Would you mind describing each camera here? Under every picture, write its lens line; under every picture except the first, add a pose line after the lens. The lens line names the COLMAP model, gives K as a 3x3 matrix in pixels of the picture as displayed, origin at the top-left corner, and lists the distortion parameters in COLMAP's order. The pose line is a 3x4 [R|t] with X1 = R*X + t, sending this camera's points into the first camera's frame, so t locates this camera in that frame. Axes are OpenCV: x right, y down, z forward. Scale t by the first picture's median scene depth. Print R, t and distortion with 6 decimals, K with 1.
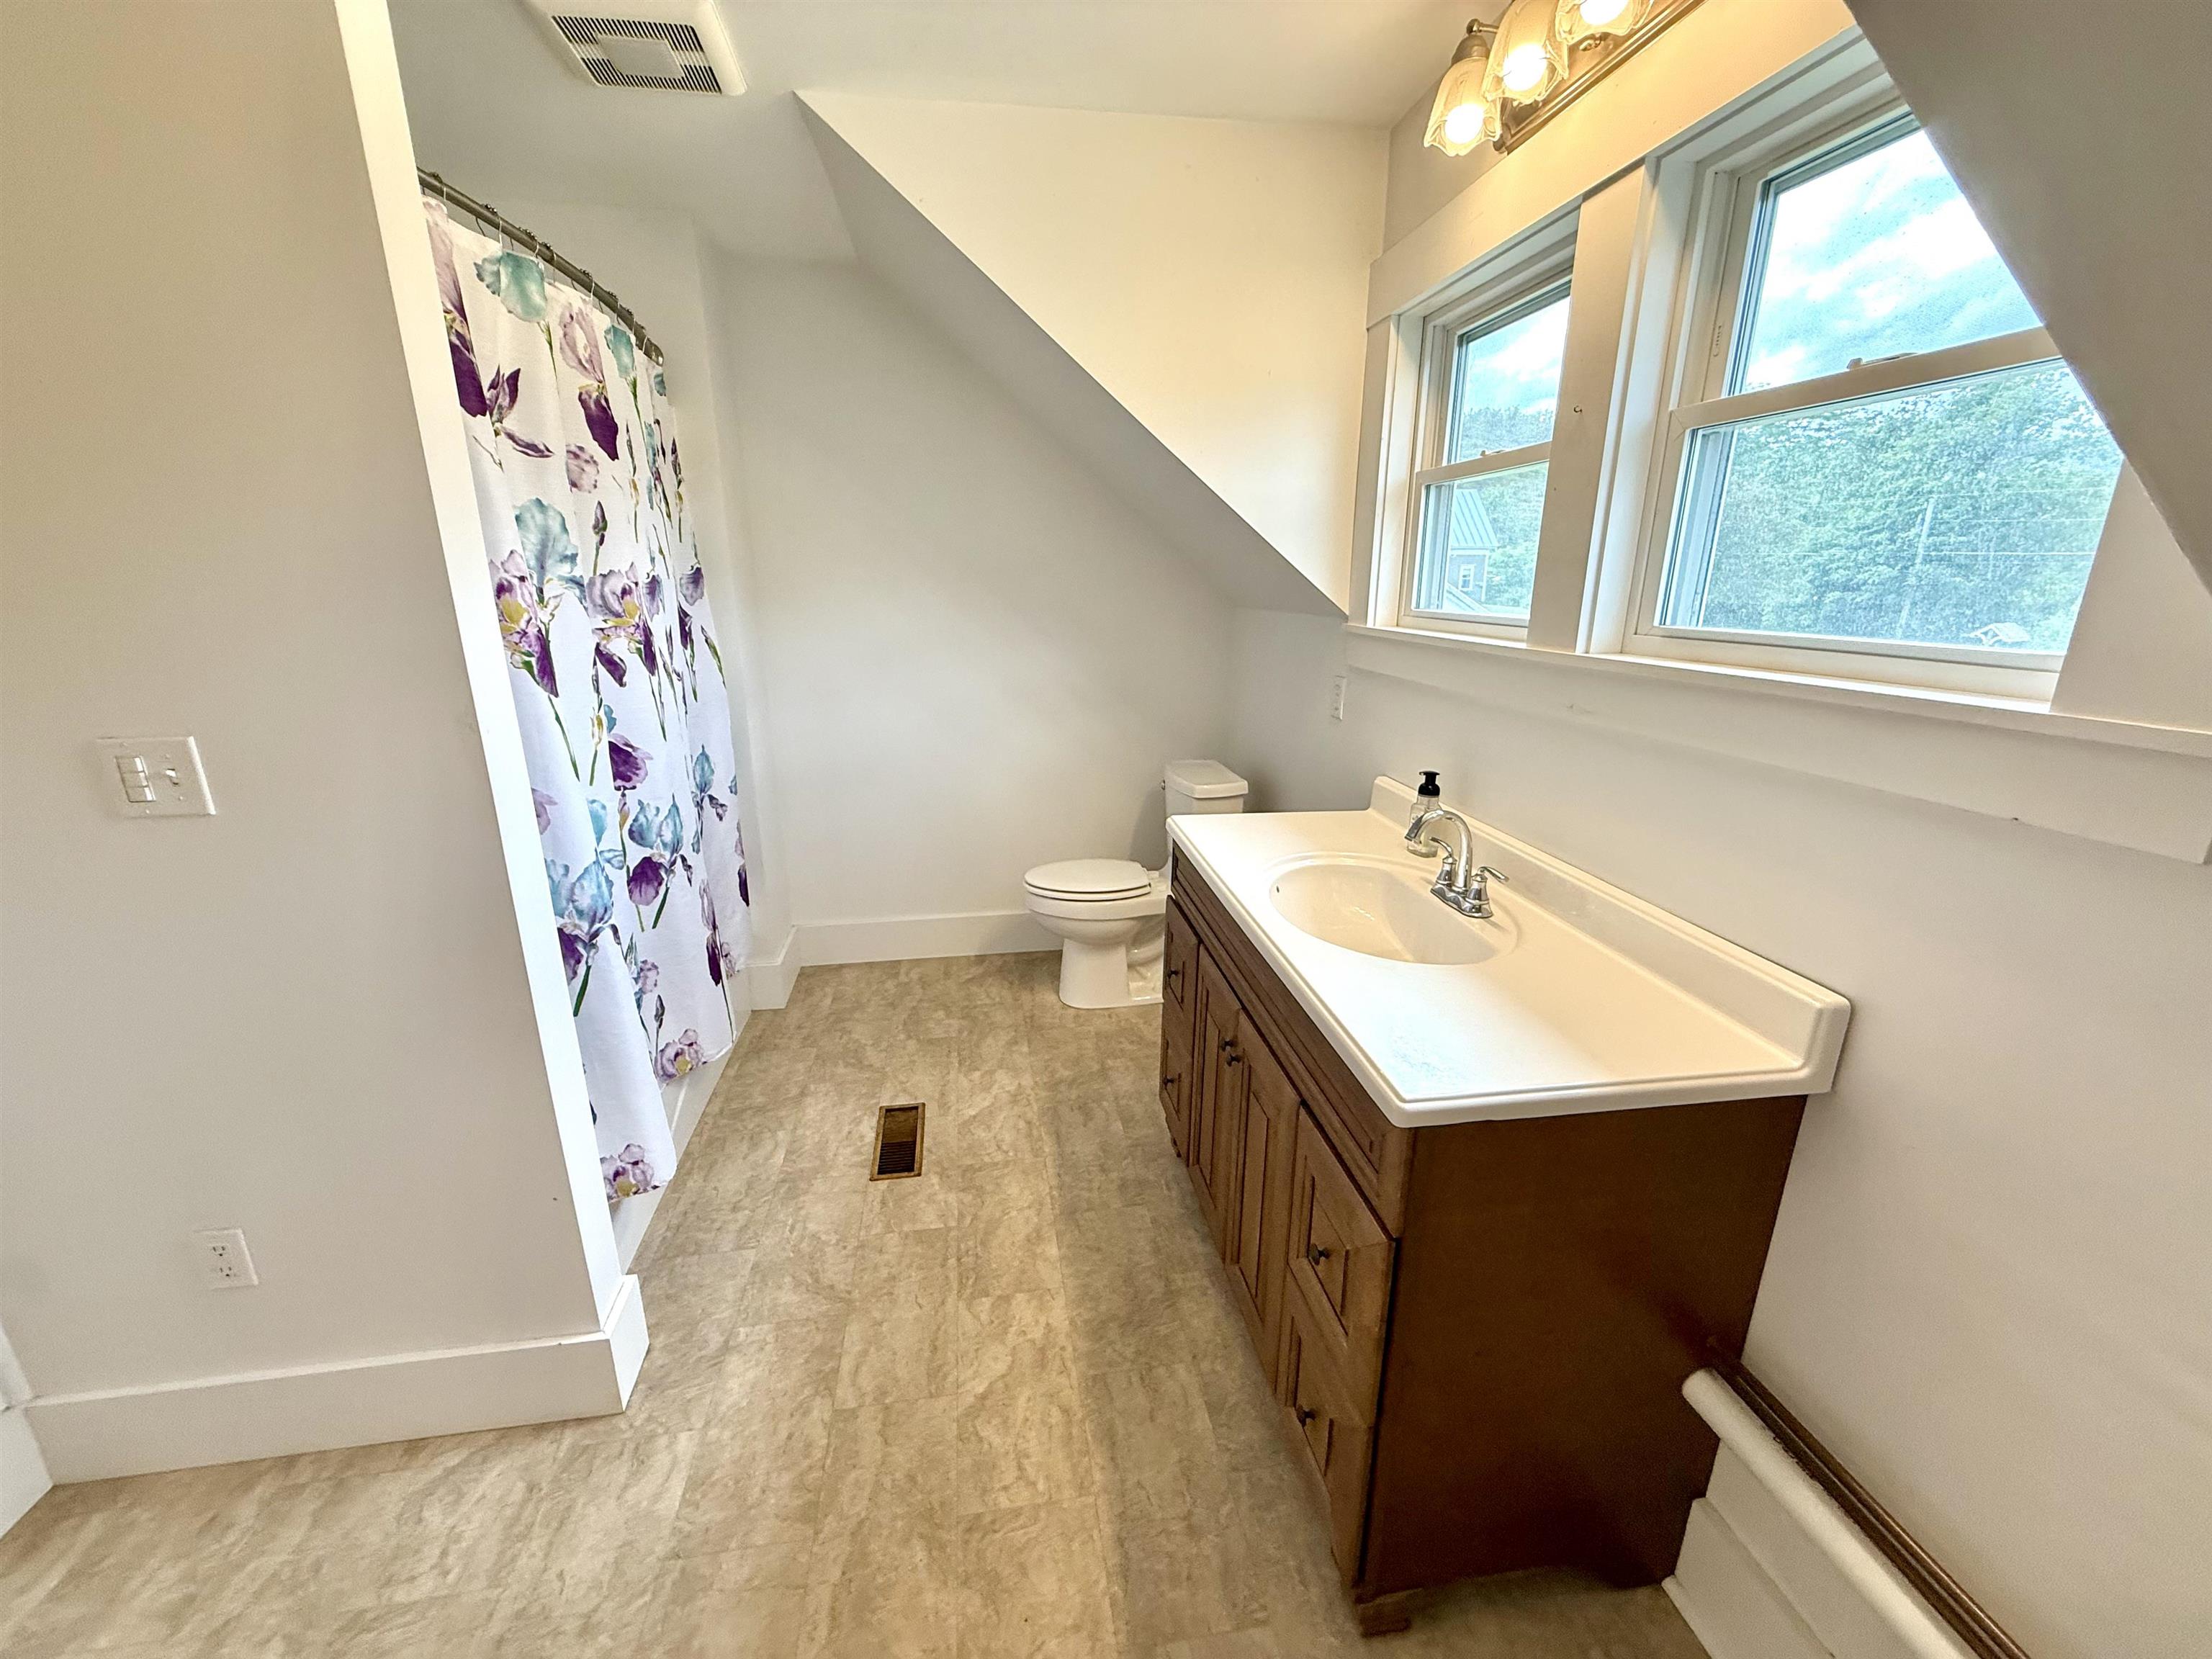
lens RADIAL K [[879.9, 0, 1093.8], [0, 879.9, 827.2], [0, 0, 1]] dist [-0.001435, -0.000316]
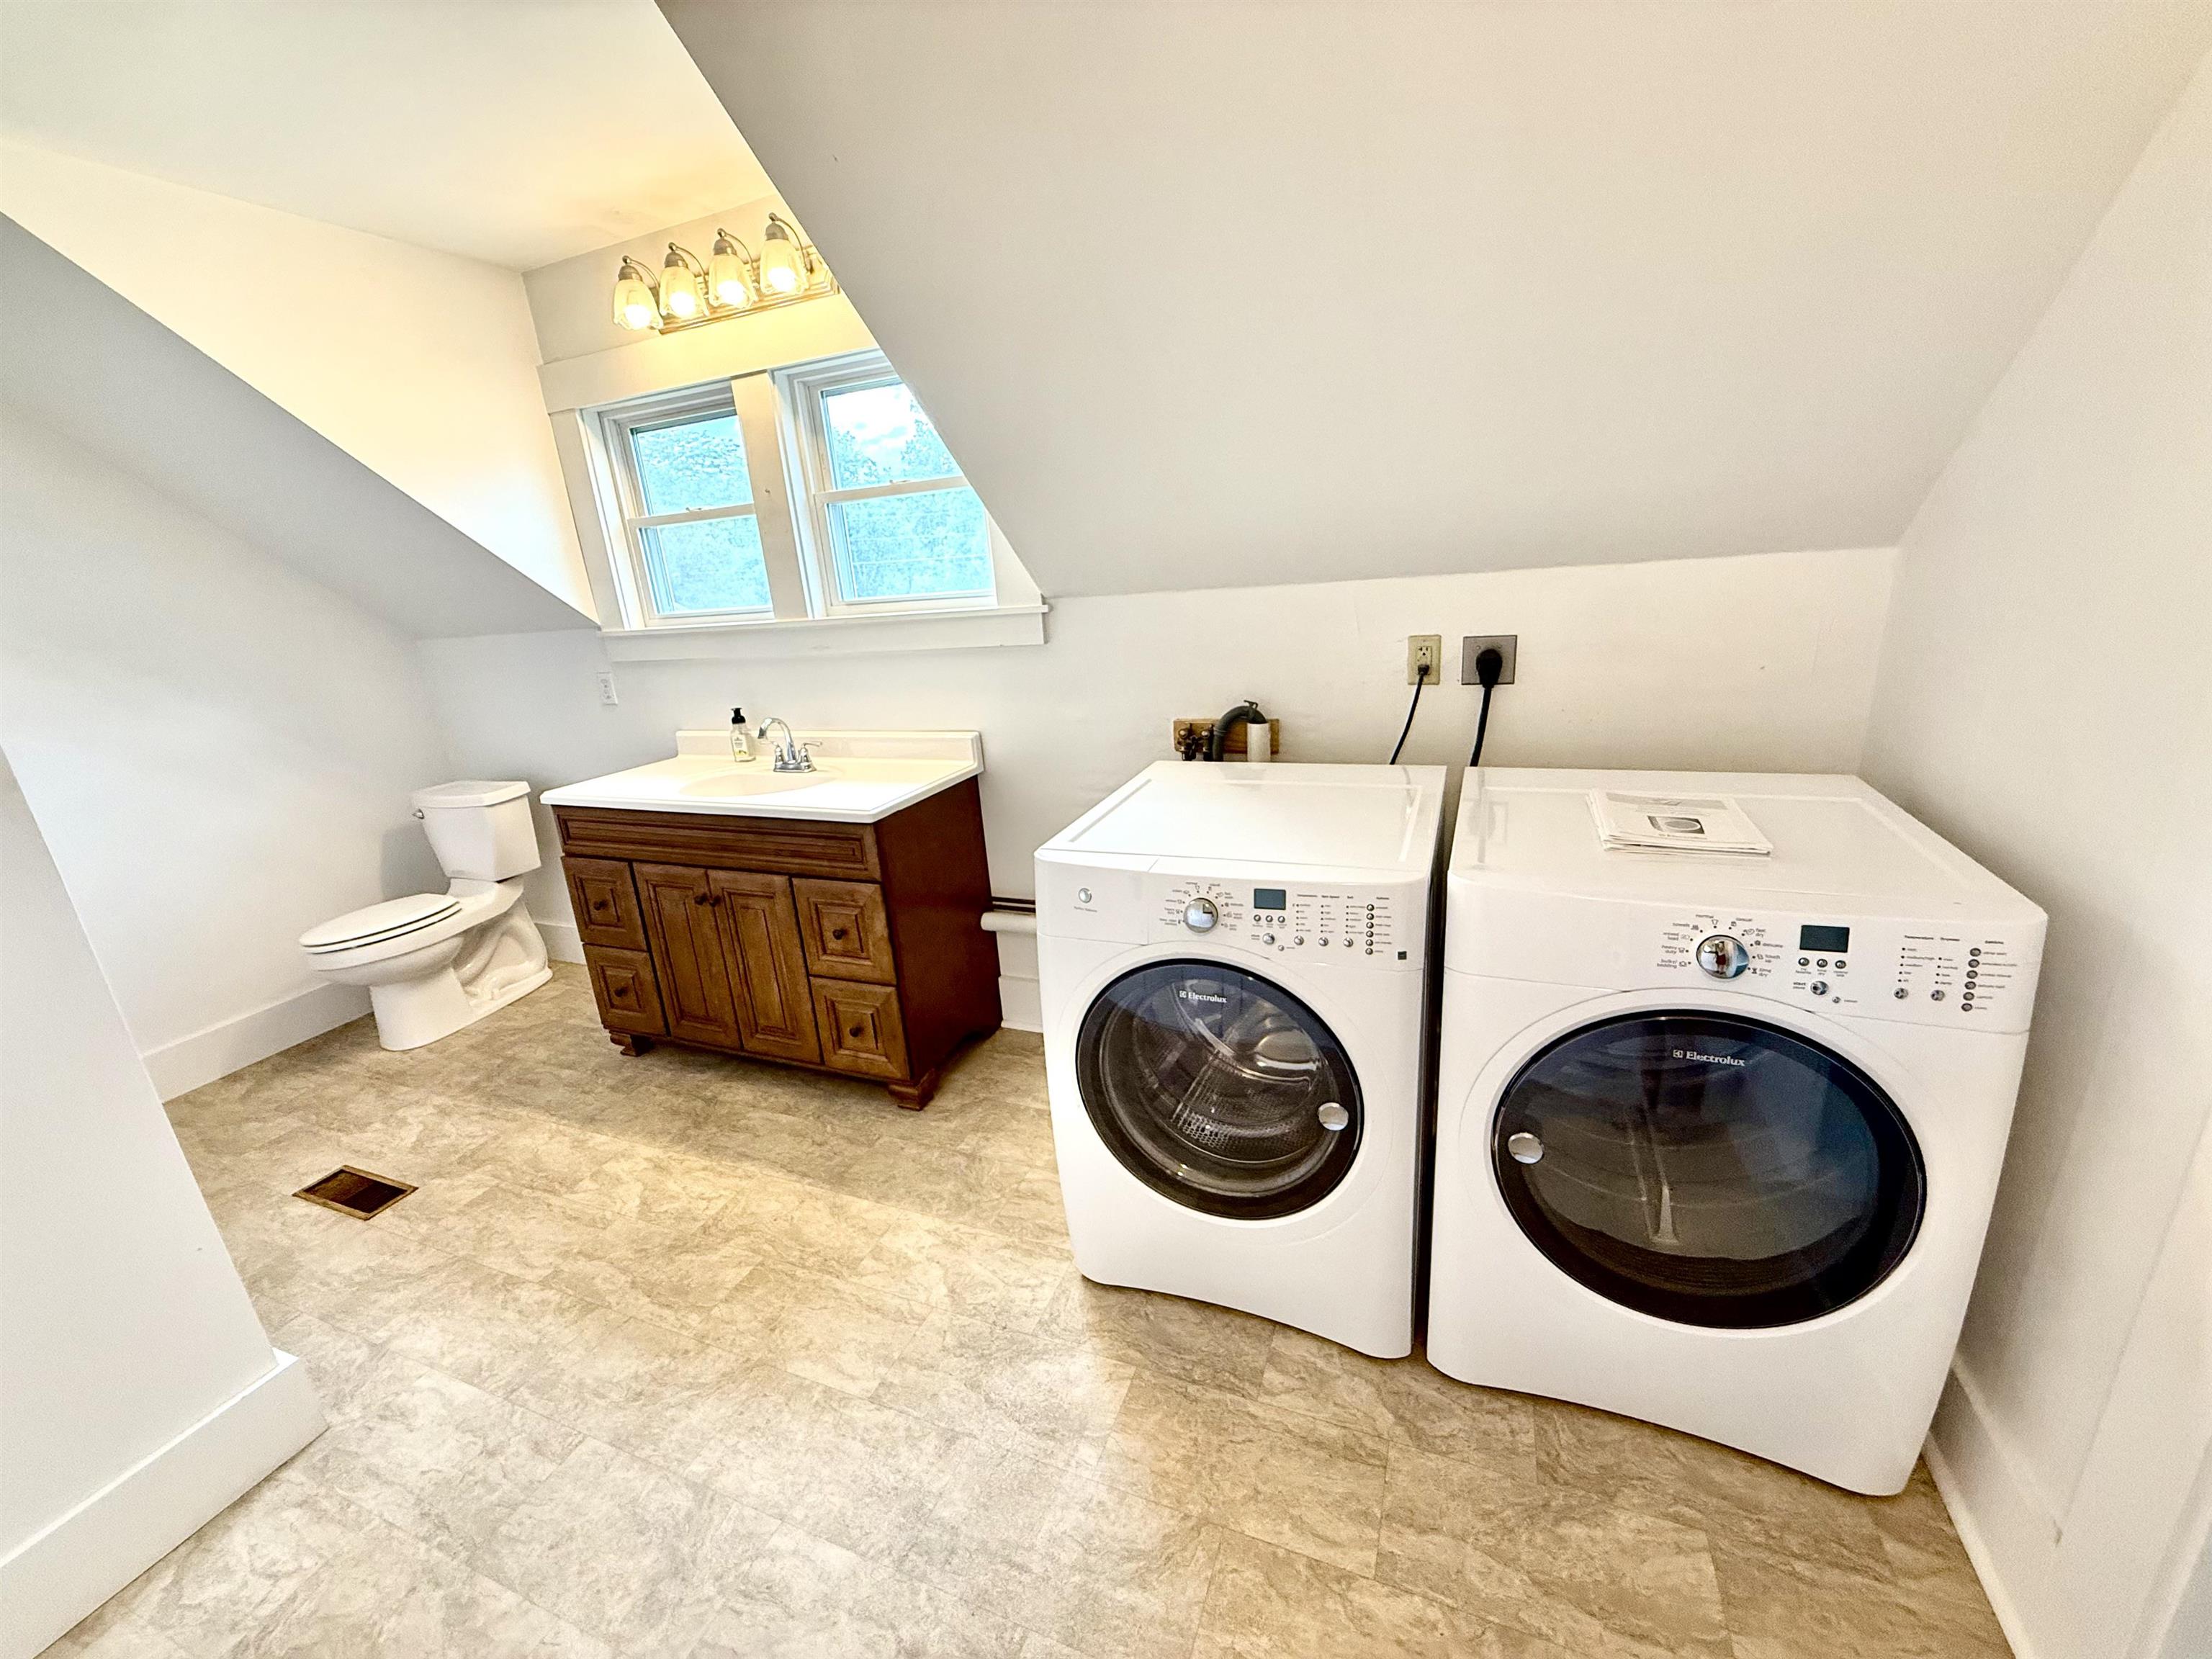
lens RADIAL K [[879.9, 0, 1100.0], [0, 879.9, 829.4], [0, 0, 1]] dist [-0.001435, -0.000316]
pose [[0.510714, -0.285907, 0.810820, -0.623138], [0.306179, 0.941739, 0.139217, 0.121399], [-0.803384, 0.177156, 0.568498, -0.384842]]
